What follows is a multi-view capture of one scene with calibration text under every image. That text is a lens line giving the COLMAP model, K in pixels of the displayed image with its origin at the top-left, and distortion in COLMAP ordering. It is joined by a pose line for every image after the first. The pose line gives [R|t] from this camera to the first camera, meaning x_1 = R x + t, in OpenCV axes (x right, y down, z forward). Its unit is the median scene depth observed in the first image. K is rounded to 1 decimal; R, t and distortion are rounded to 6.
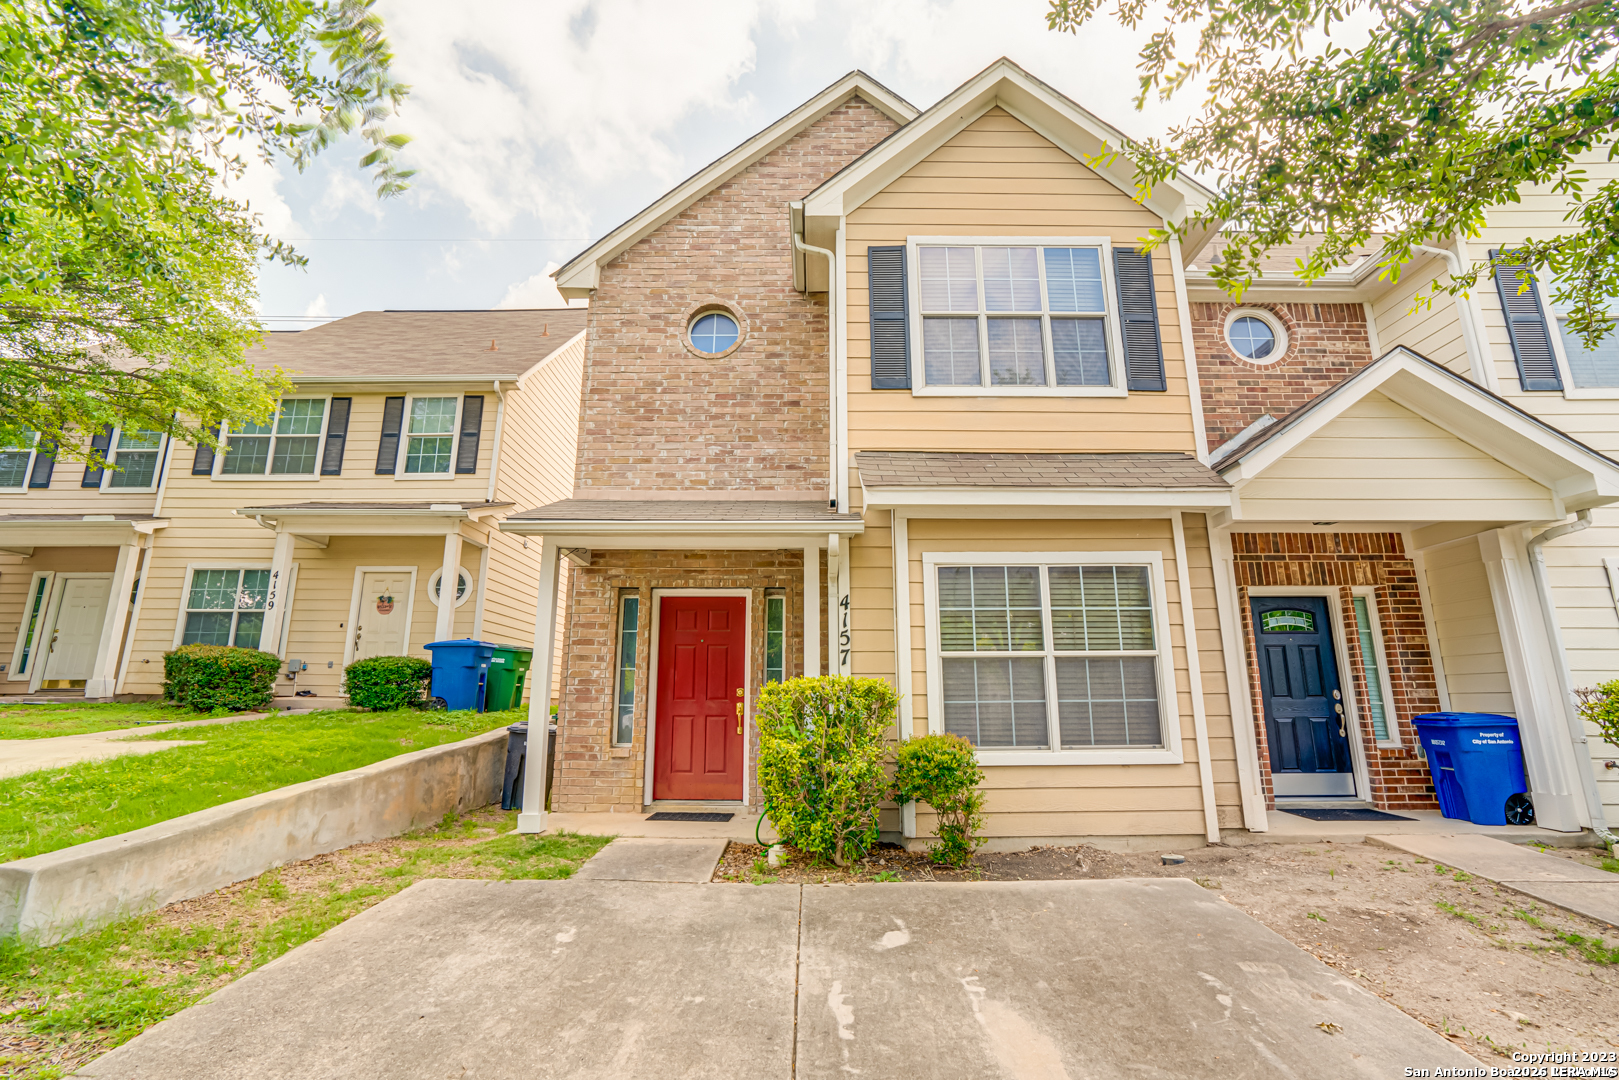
lens RADIAL K [[733.7, 0, 809.5], [0, 733.7, 540.0], [0, 0, 1]] dist [-0.056070, 0.027753]
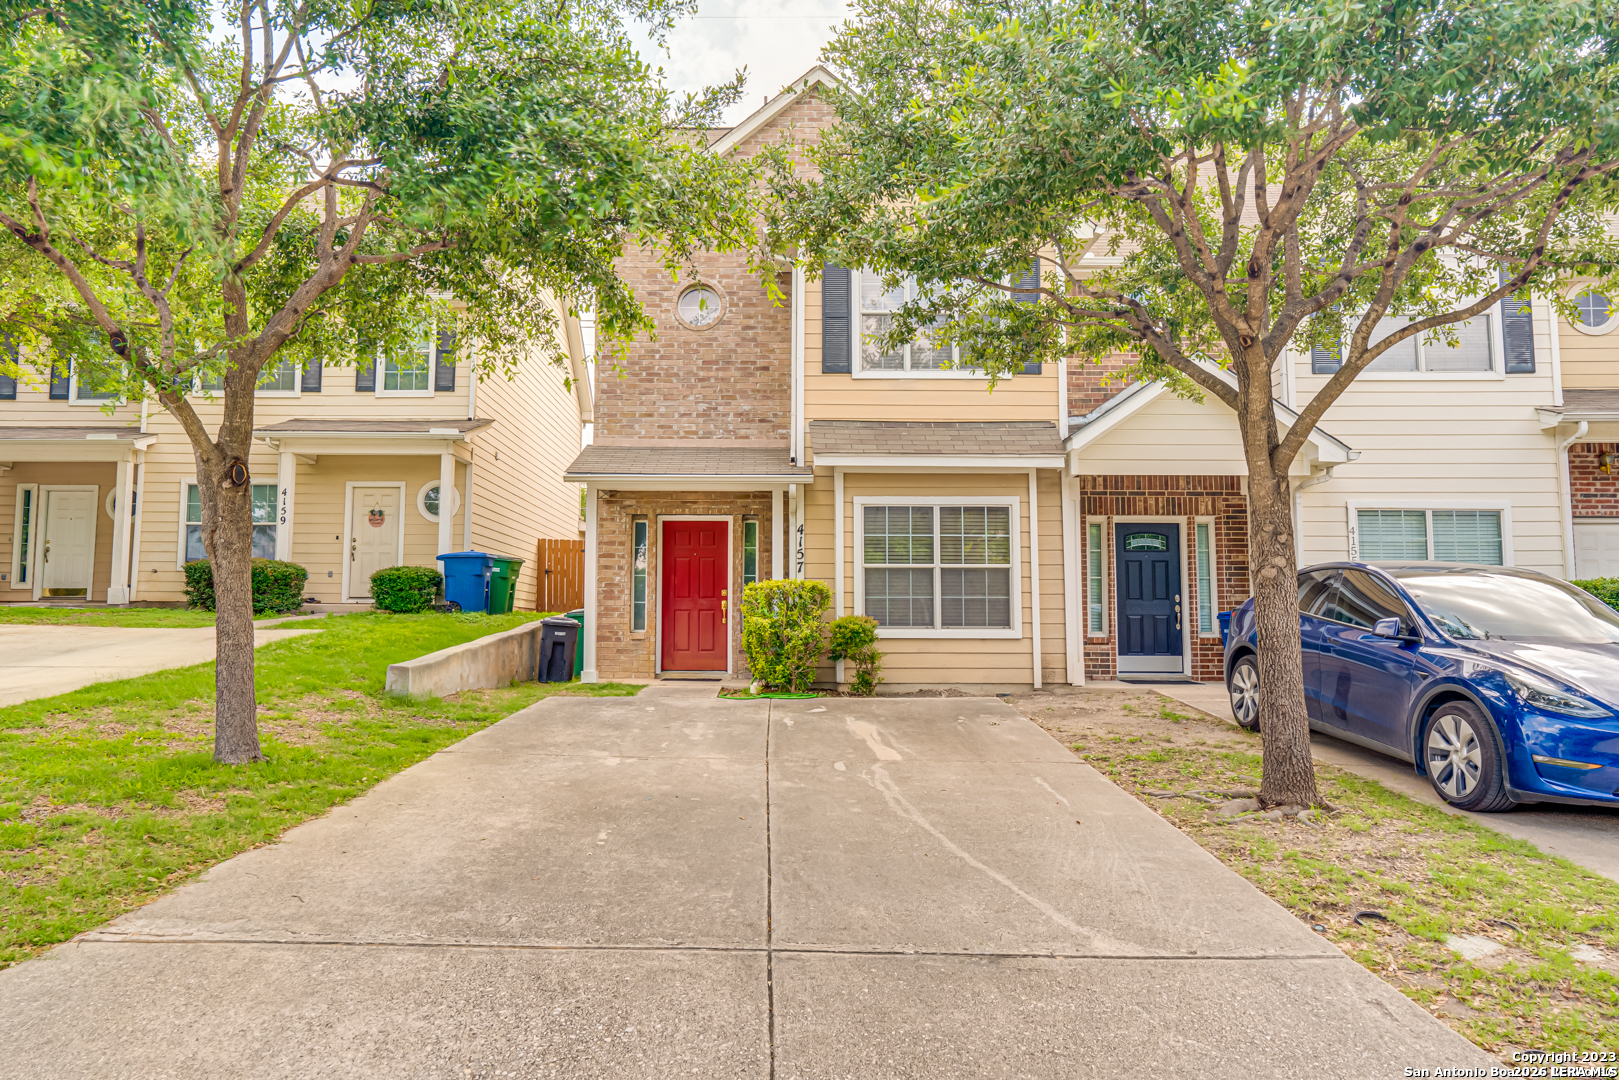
lens RADIAL K [[1071.1, 0, 762.0], [0, 1071.1, 537.7], [0, 0, 1]] dist [-0.004028, -0.000652]
pose [[0.999866, 0.002869, -0.016097, 0.005273], [-0.000709, 0.991171, 0.132590, -0.152803], [0.016335, -0.132561, 0.991040, -0.935193]]
